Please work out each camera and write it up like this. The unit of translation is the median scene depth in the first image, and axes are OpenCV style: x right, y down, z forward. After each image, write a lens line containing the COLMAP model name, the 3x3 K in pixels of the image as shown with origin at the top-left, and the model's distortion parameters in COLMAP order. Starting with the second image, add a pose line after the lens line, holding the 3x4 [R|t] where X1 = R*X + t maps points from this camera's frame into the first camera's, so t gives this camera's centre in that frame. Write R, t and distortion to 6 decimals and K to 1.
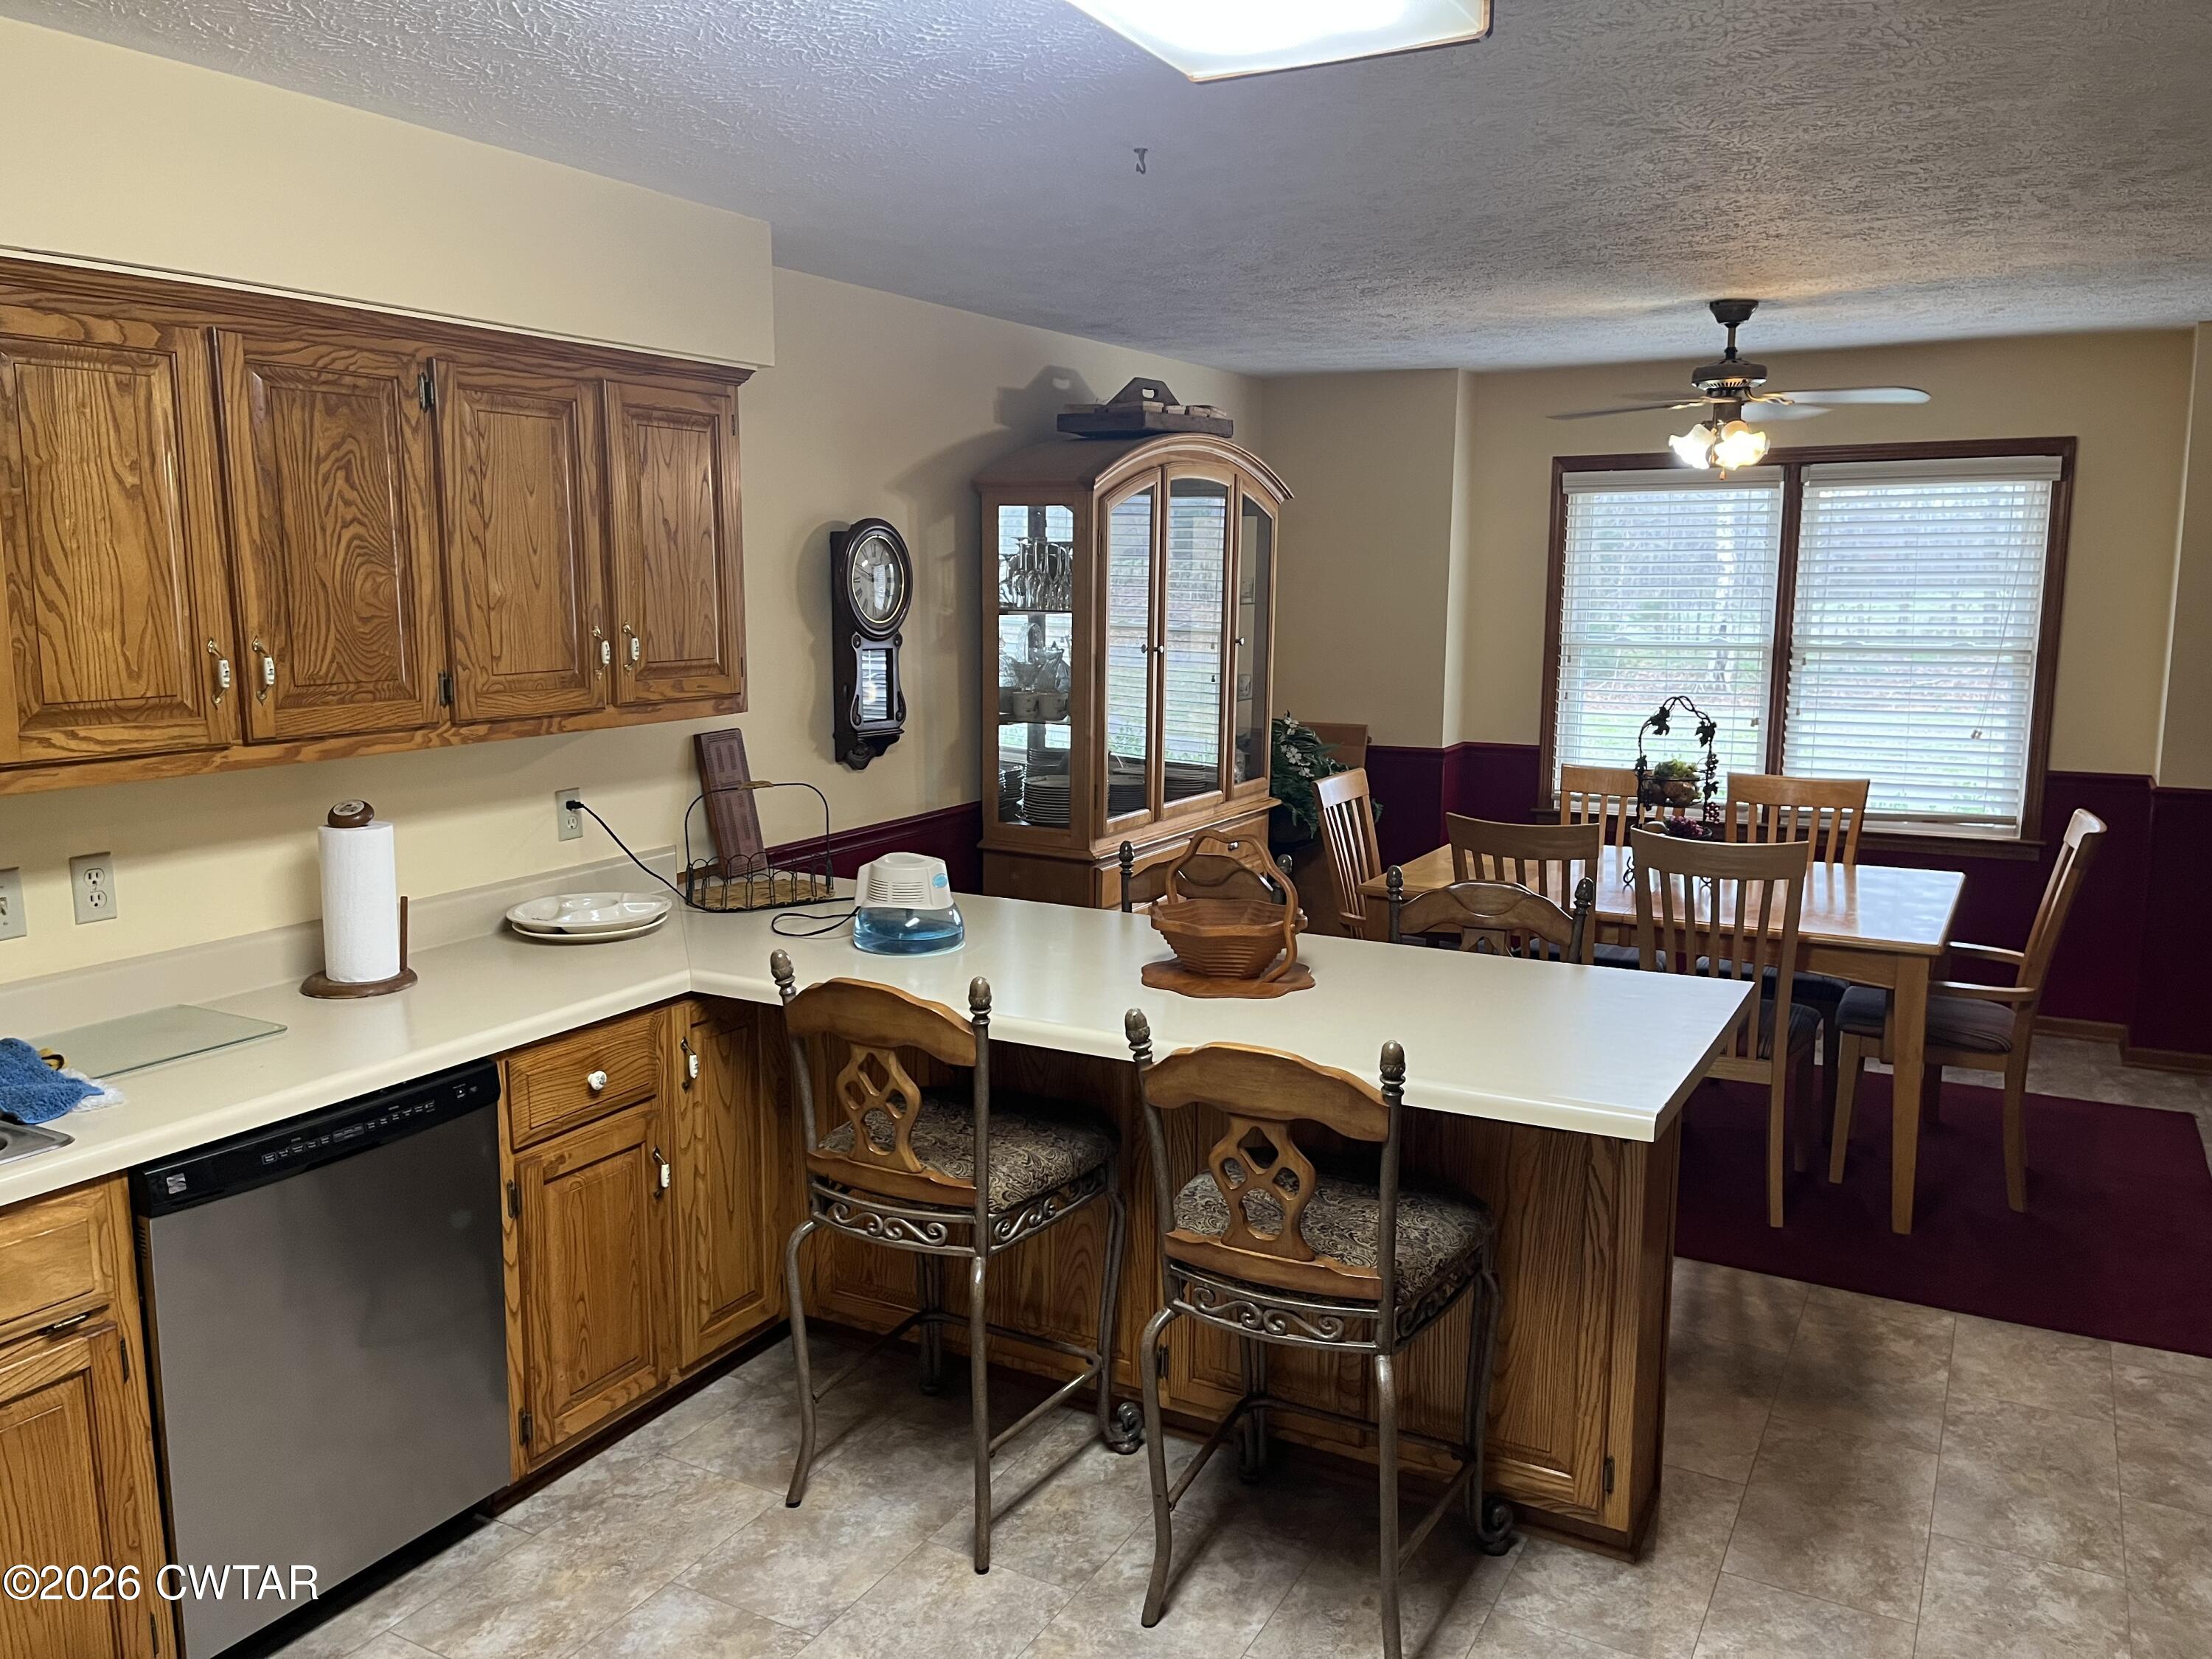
lens RADIAL K [[1672.6, 0, 1096.0], [0, 1672.6, 830.3], [0, 0, 1]] dist [0.096421, -0.123978]
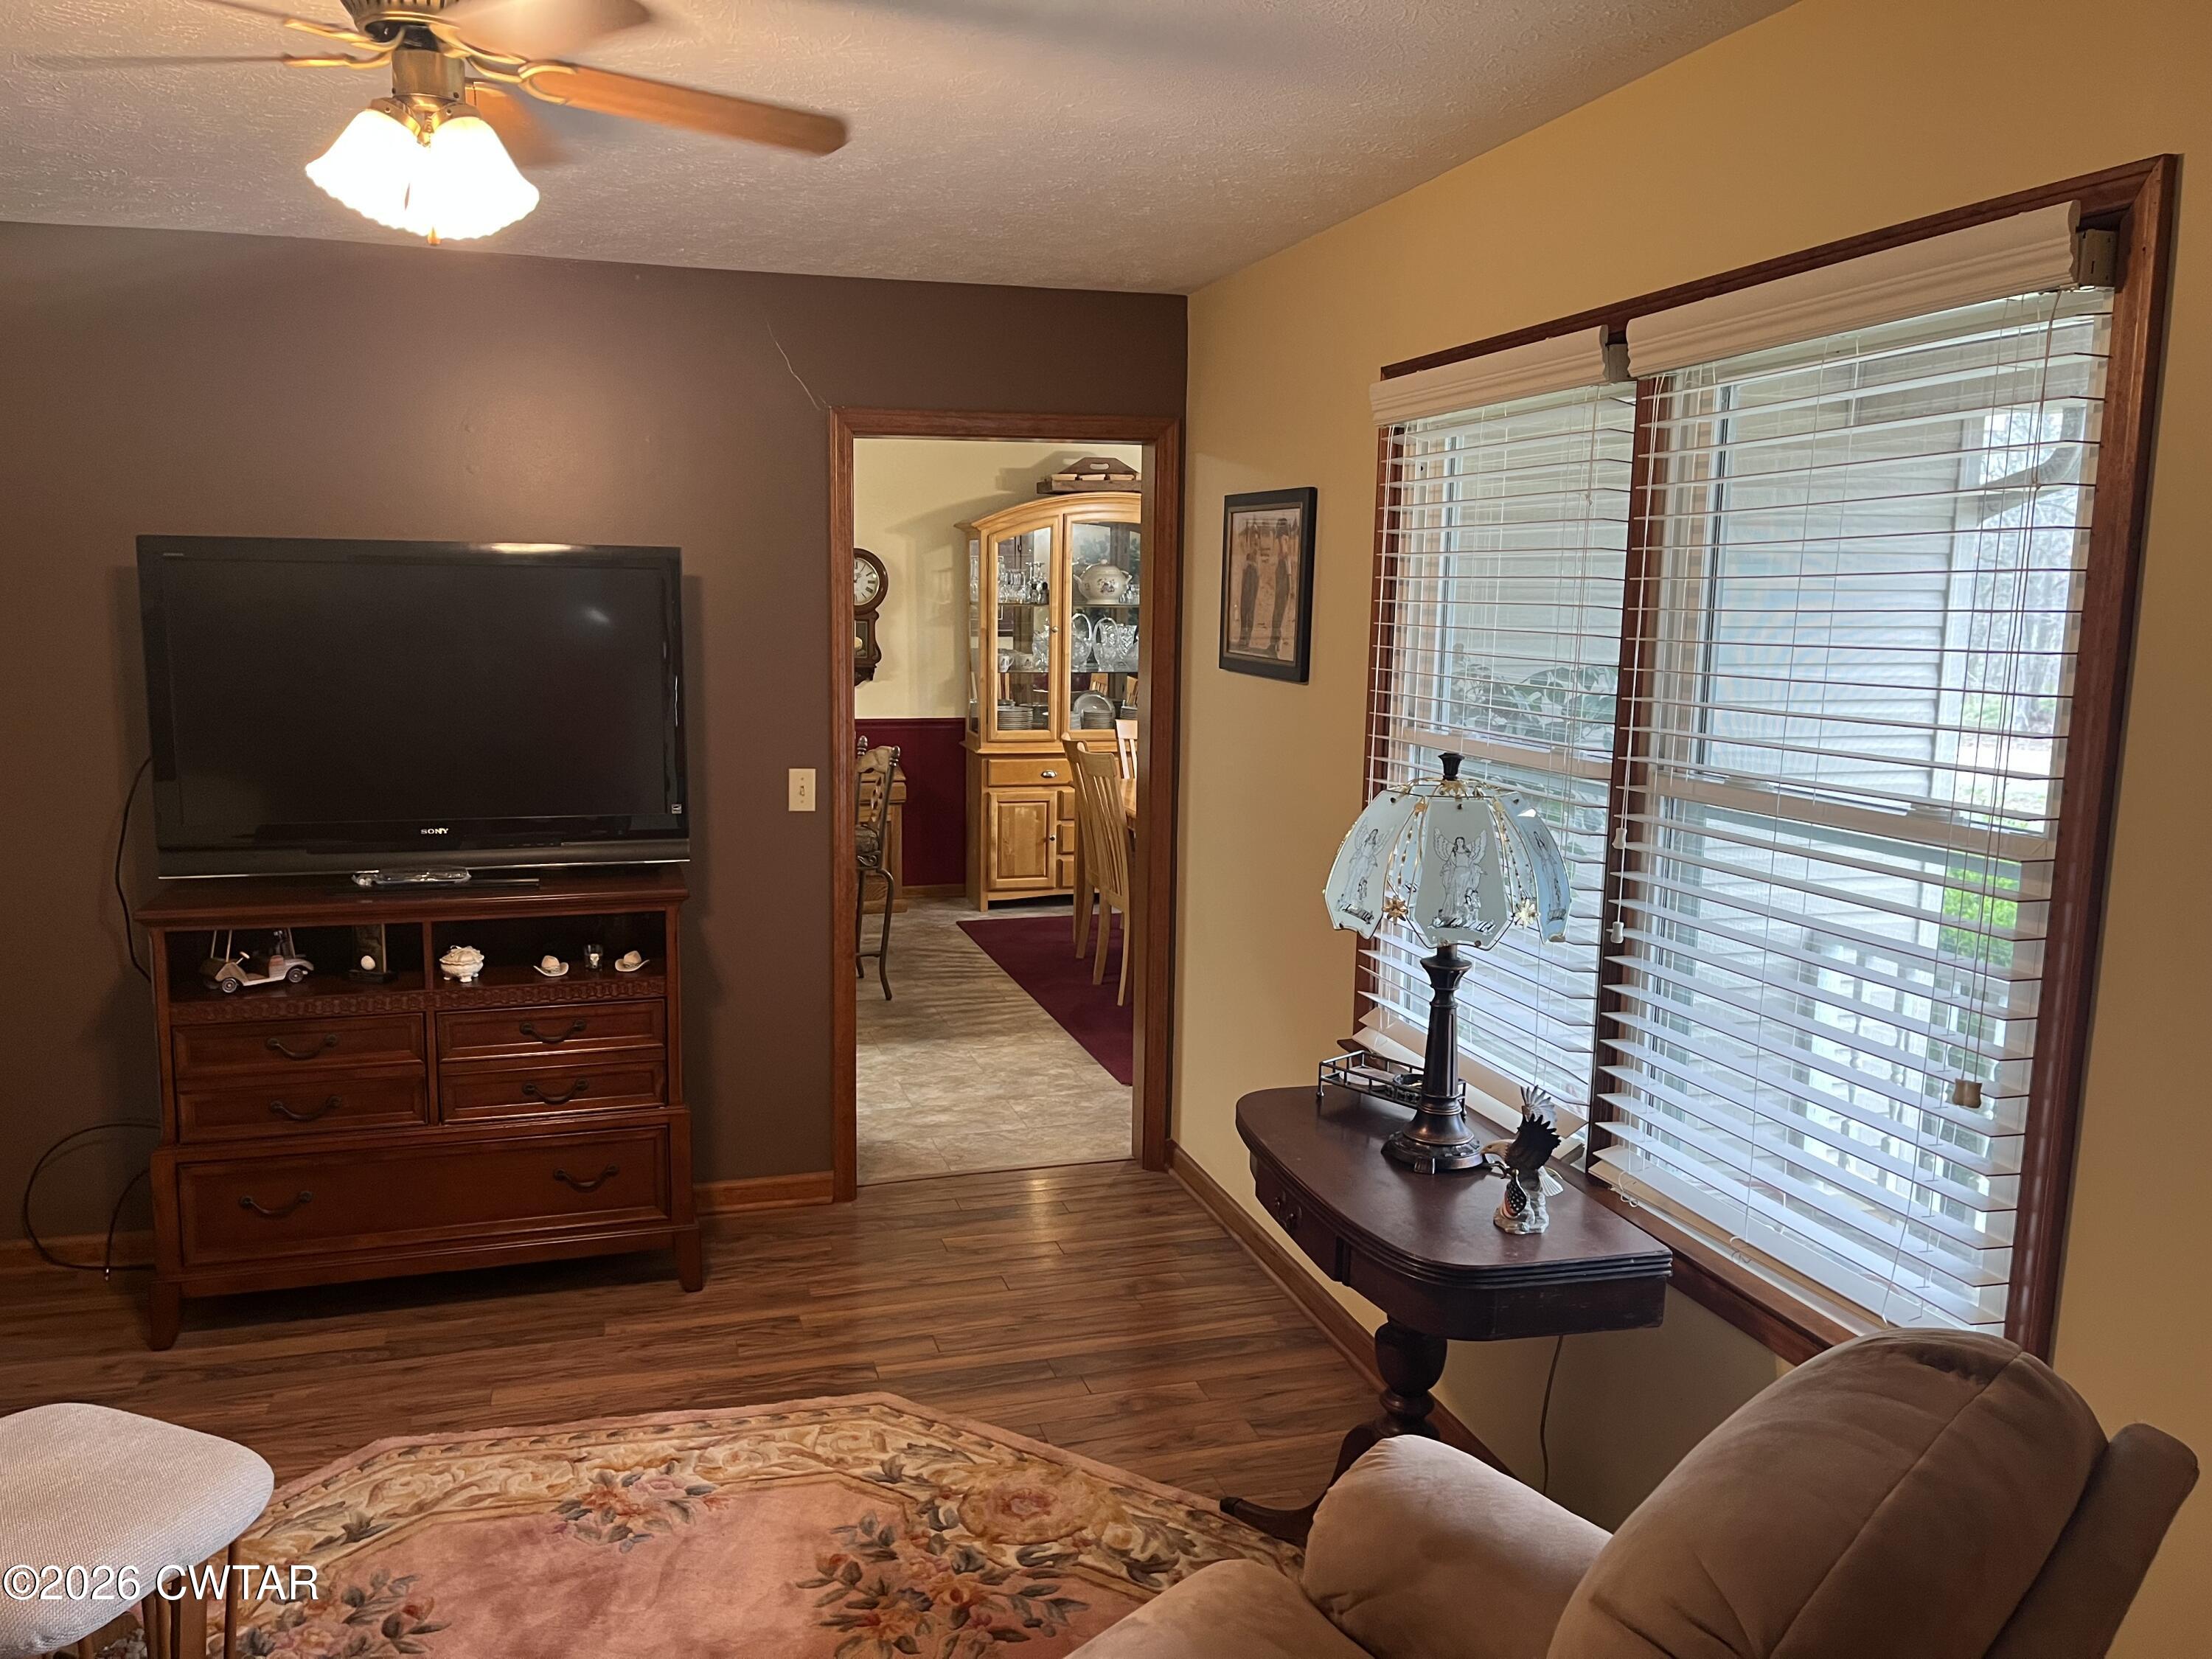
lens RADIAL K [[1672.6, 0, 1096.0], [0, 1672.6, 830.3], [0, 0, 1]] dist [0.096421, -0.123978]
pose [[0.712517, 0.111068, -0.692809, 1.758473], [-0.123479, 0.991831, 0.032015, 0.036978], [0.690705, 0.062736, 0.720410, -0.150572]]
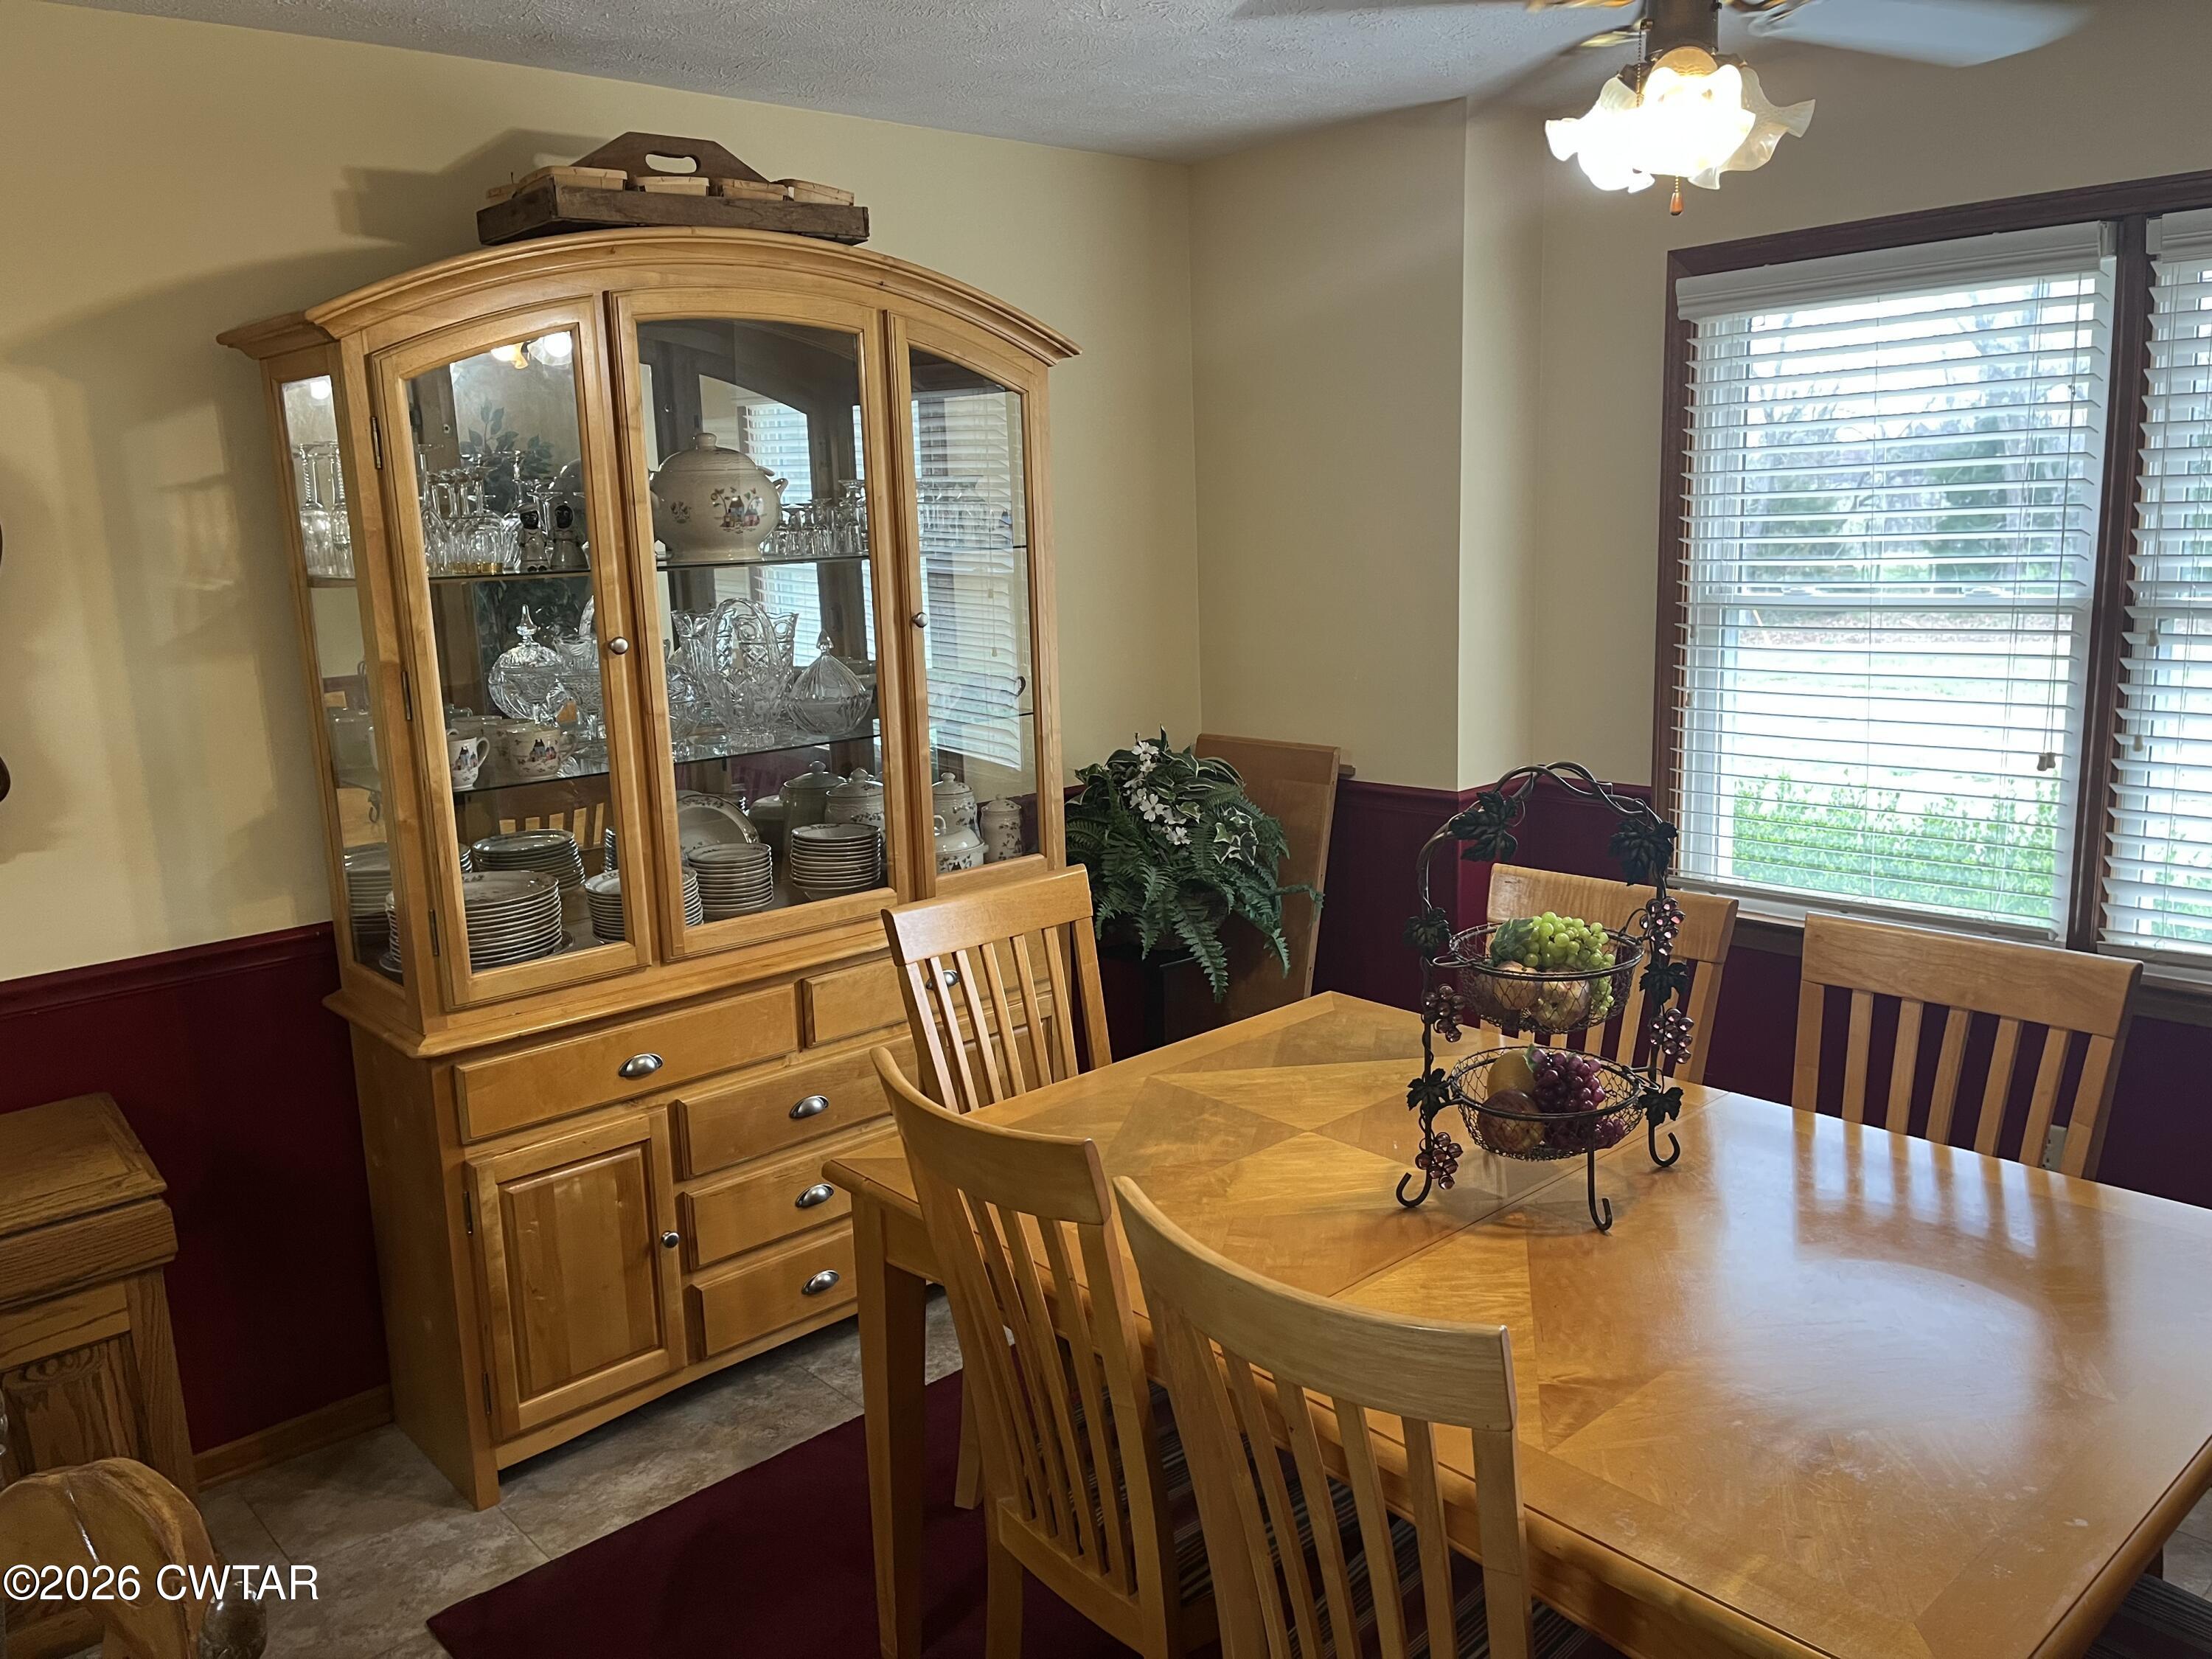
lens RADIAL K [[1672.6, 0, 1096.0], [0, 1672.6, 830.3], [0, 0, 1]] dist [0.096421, -0.123978]
pose [[0.947032, 0.025885, -0.320093, 0.521521], [-0.013063, 0.999026, 0.042140, -0.111061], [0.320872, -0.035726, 0.946449, 0.809763]]
